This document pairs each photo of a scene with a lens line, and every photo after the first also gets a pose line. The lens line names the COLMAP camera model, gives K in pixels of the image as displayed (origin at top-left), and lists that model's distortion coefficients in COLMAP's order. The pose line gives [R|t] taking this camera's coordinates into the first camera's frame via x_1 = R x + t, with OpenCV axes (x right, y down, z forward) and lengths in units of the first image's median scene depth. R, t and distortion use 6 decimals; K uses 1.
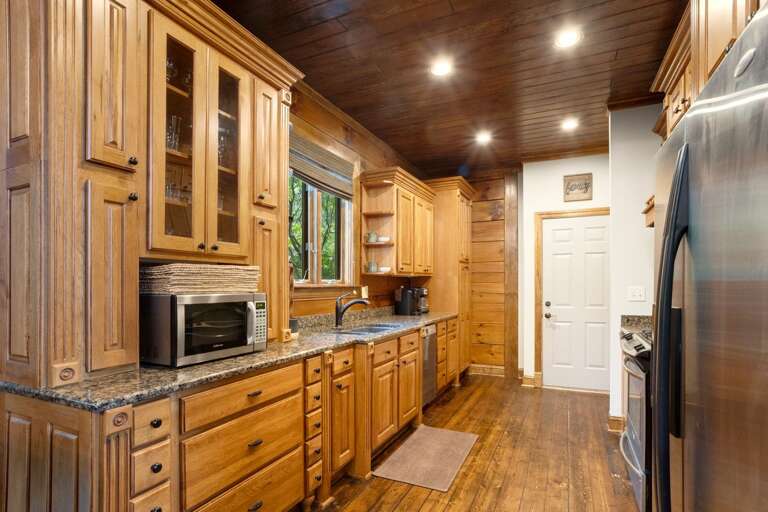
lens RADIAL K [[394.0, 0, 384.0], [0, 394.0, 286.3], [0, 0, 1]] dist [-0.001162, 0.000587]
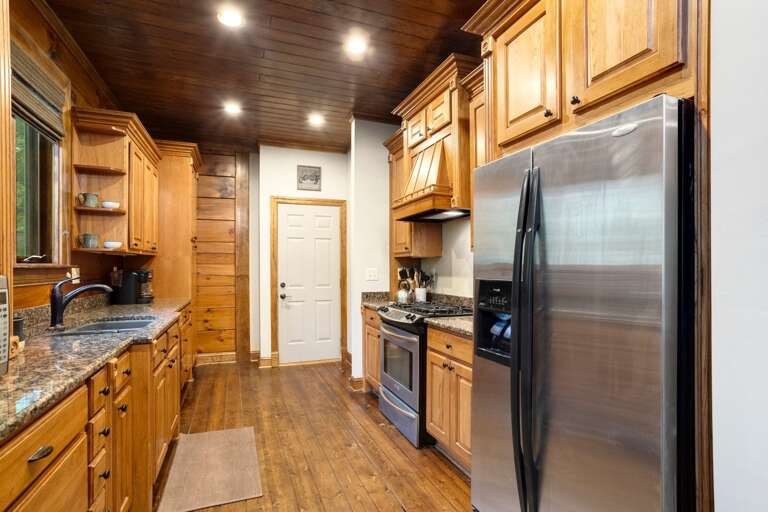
lens RADIAL K [[390.0, 0, 383.8], [0, 390.0, 269.1], [0, 0, 1]] dist [-0.000830, 0.000956]
pose [[0.695645, 0.001240, 0.718385, -0.167585], [-0.001096, 0.999999, -0.000665, 0.003393], [-0.718385, -0.000324, 0.695645, 0.105620]]
